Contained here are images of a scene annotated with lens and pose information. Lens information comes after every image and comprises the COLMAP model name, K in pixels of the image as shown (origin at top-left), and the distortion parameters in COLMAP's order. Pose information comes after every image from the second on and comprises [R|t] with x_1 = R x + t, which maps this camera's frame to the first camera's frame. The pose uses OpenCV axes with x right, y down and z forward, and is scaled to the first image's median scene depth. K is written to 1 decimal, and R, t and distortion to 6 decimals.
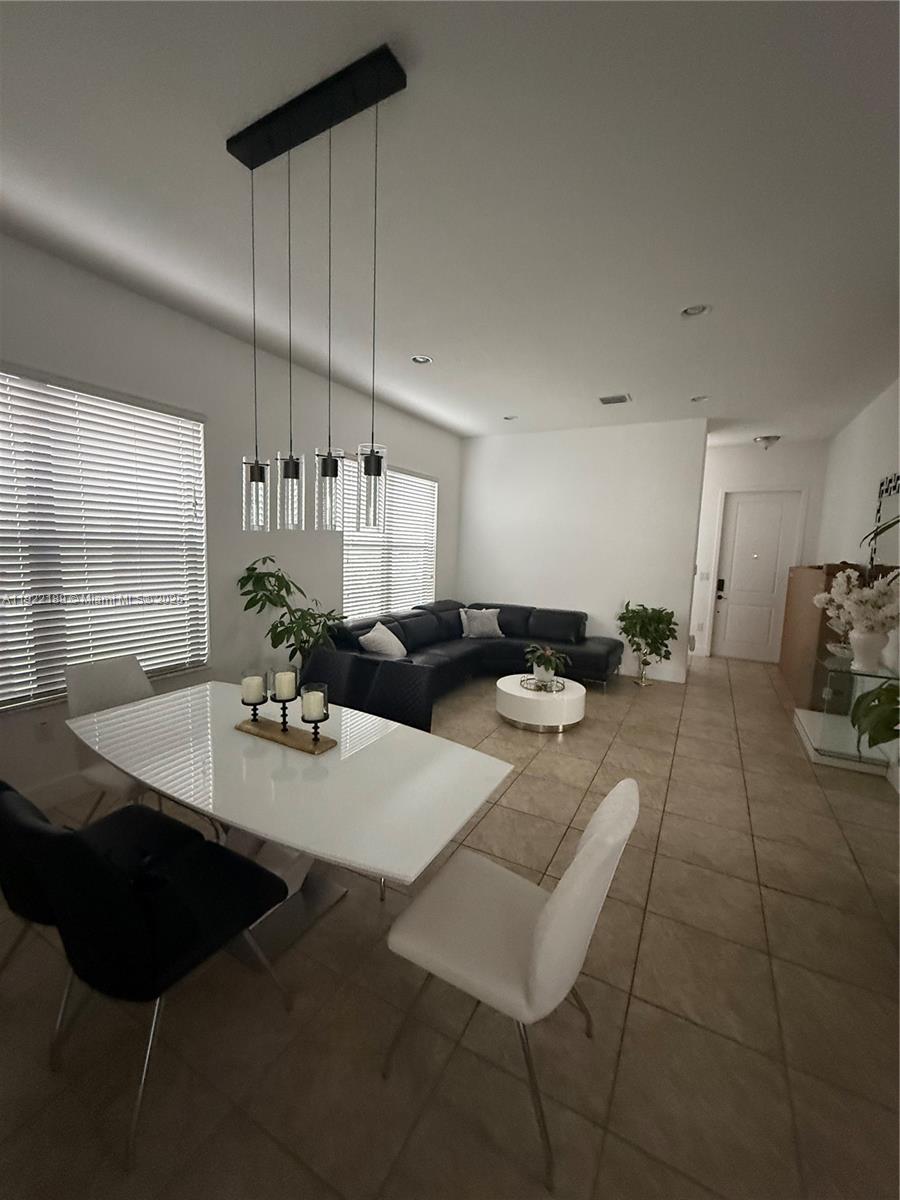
lens RADIAL K [[479.7, 0, 450.8], [0, 479.7, 603.0], [0, 0, 1]] dist [0.001226, -0.000361]
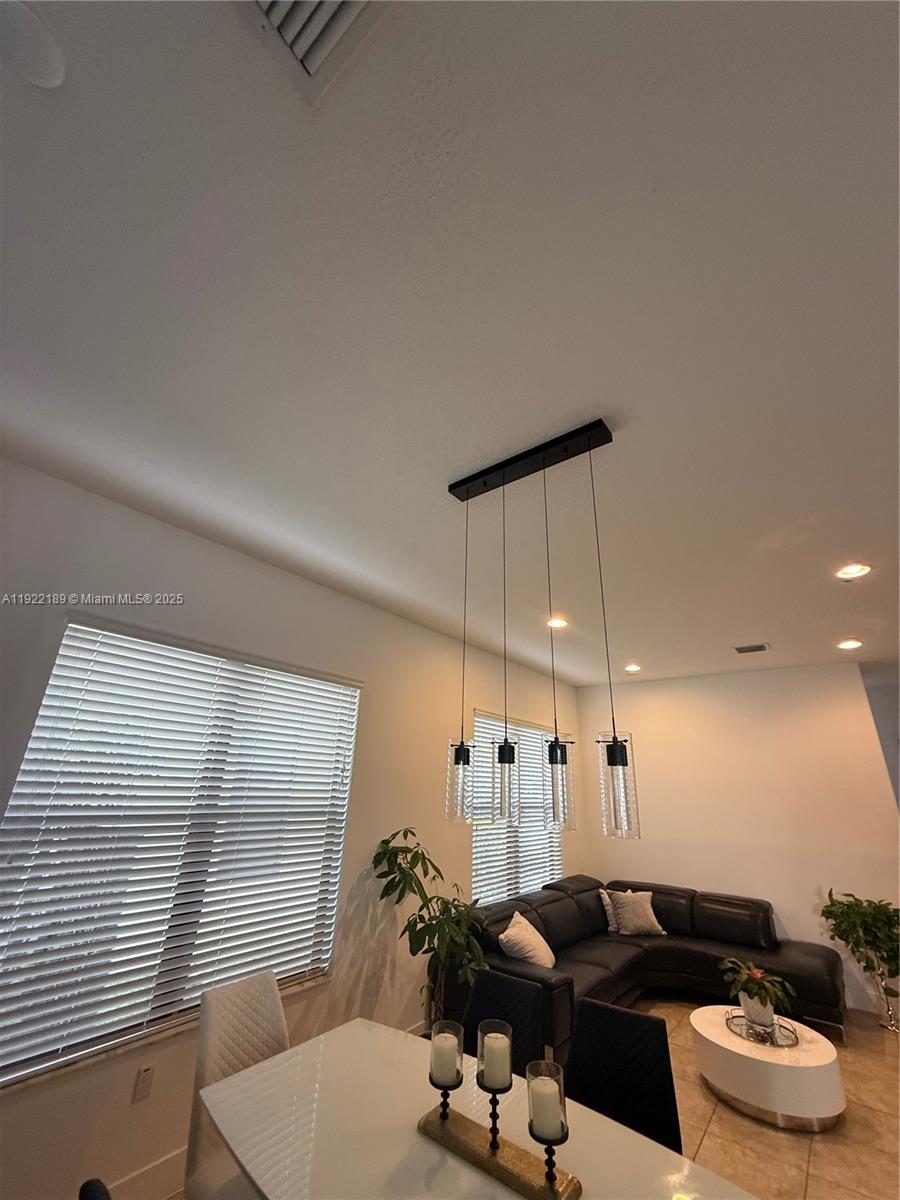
lens RADIAL K [[479.7, 0, 449.7], [0, 479.7, 599.8], [0, 0, 1]] dist [0.001226, -0.000361]
pose [[0.987123, -0.055285, -0.150109, -0.121825], [-0.022905, 0.879862, -0.474678, -0.041099], [0.158318, 0.472003, 0.867265, 0.018624]]
